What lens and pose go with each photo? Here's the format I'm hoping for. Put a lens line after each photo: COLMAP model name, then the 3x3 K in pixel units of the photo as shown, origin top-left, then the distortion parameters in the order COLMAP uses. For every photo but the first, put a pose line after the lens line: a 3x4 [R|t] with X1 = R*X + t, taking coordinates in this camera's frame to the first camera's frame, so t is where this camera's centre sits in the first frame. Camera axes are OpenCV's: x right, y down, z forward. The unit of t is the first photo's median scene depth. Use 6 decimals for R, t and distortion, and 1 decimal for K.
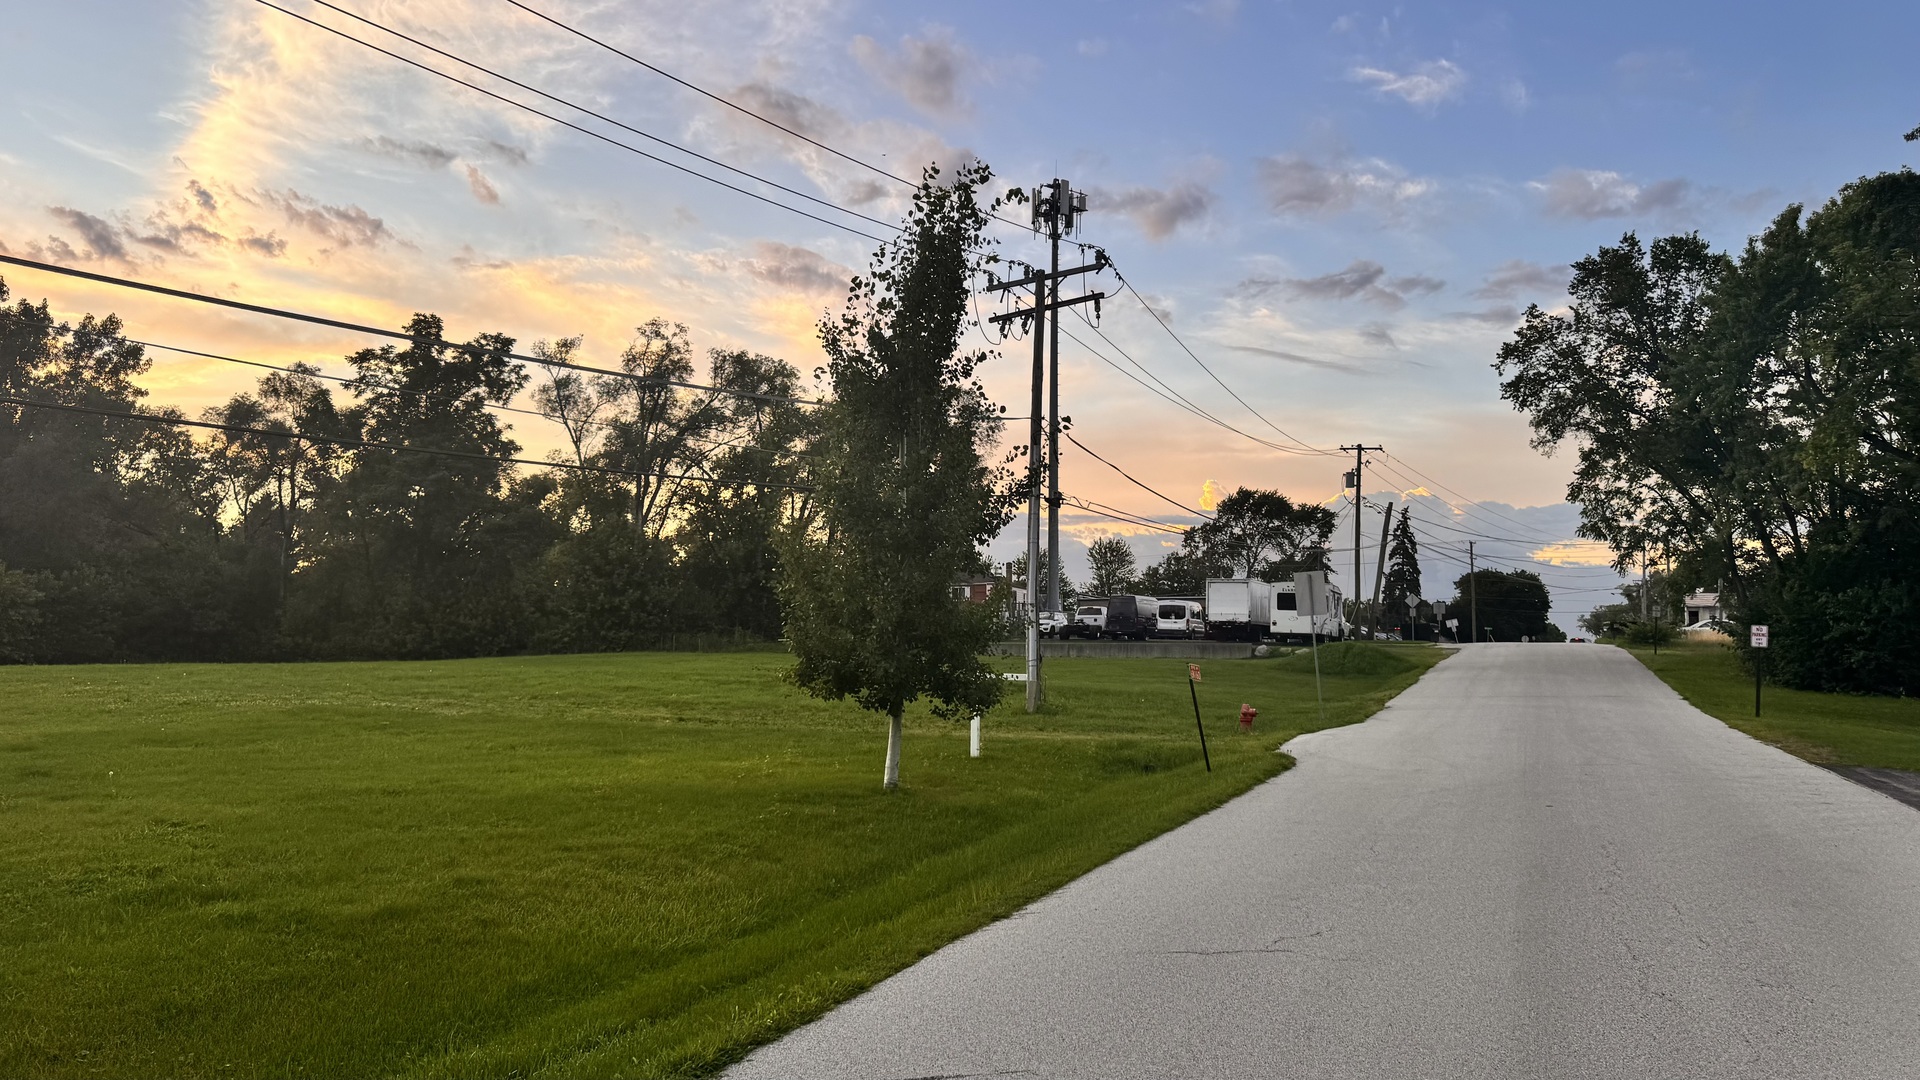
lens RADIAL K [[1343.4, 0, 960.0], [0, 1343.4, 540.0], [0, 0, 1]] dist [0.118661, -0.210726]
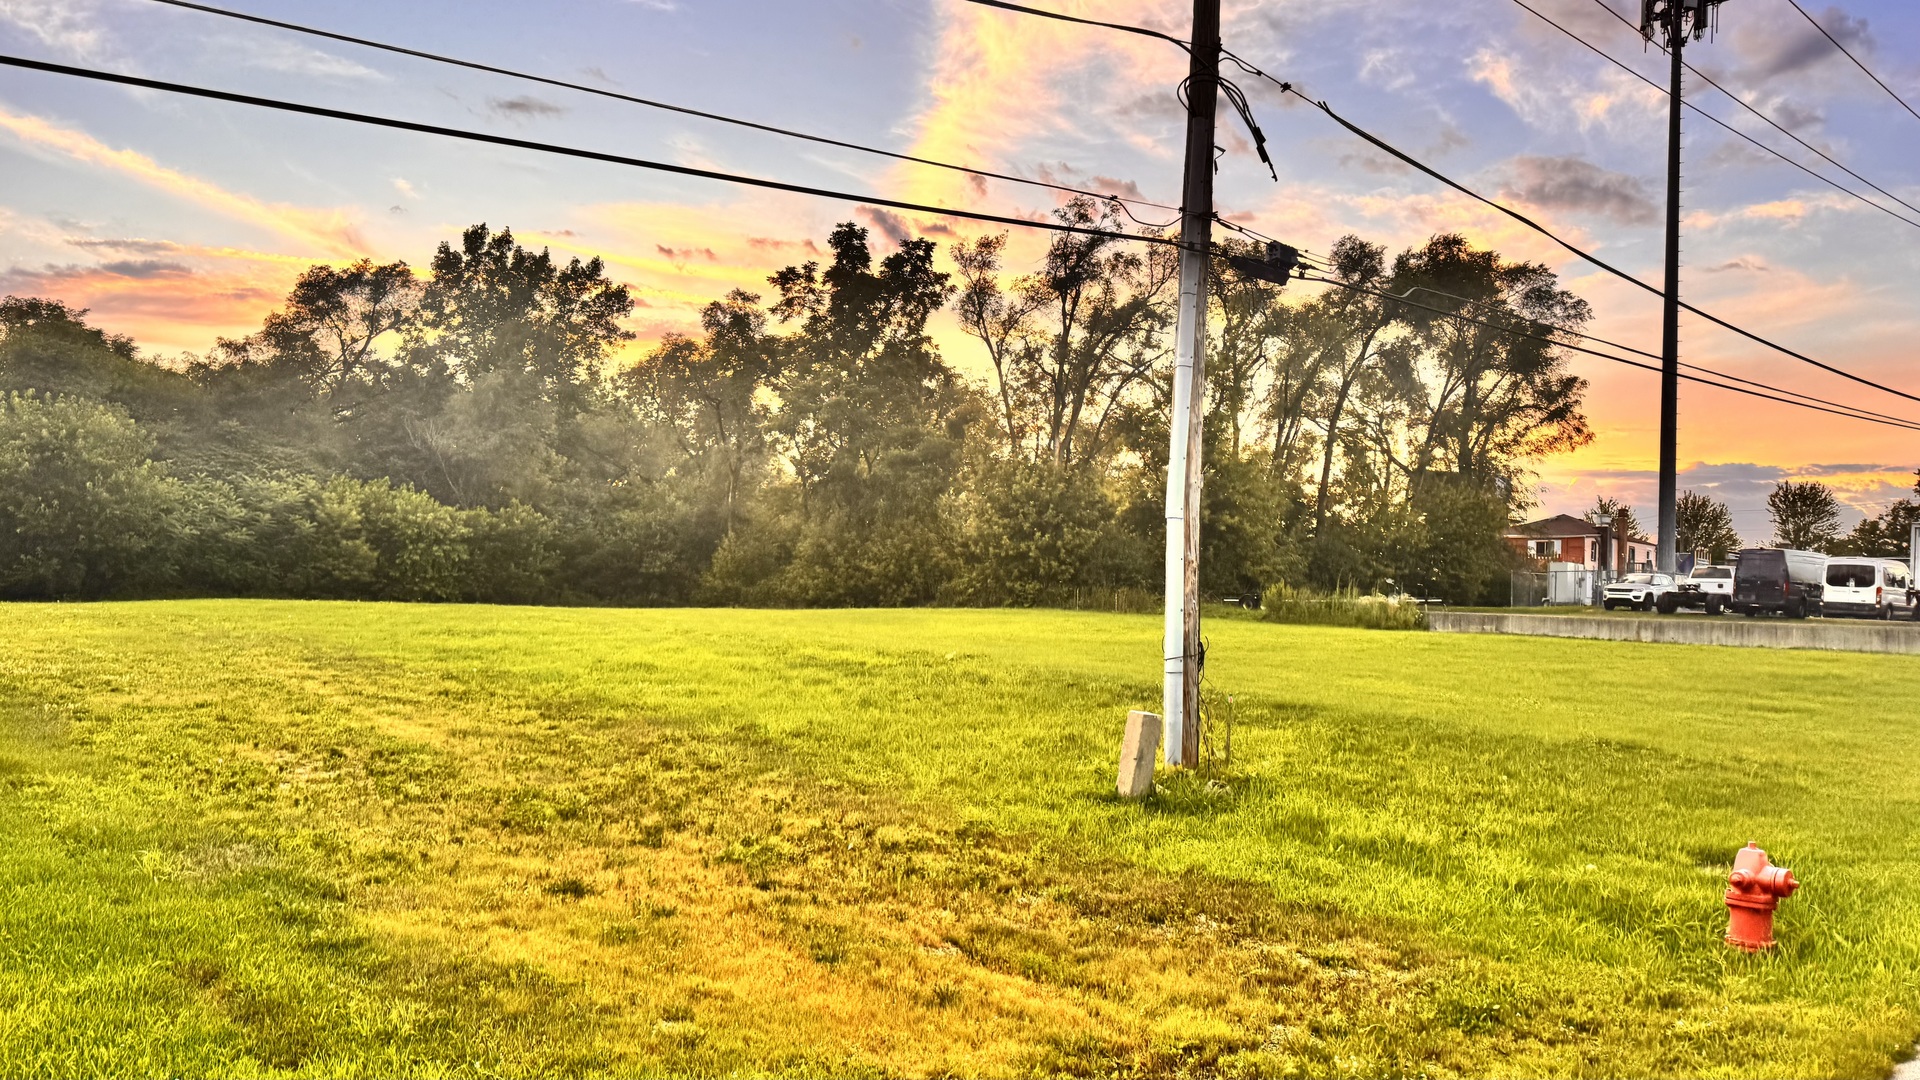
lens RADIAL K [[1295.8, 0, 1030.1], [0, 1295.8, 597.1], [0, 0, 1]] dist [0.000805, -0.000858]
pose [[0.888663, 0.028579, -0.457670, 0.117330], [0.003611, 0.997589, 0.069305, 0.021522], [0.458547, -0.063241, 0.886417, 0.300544]]
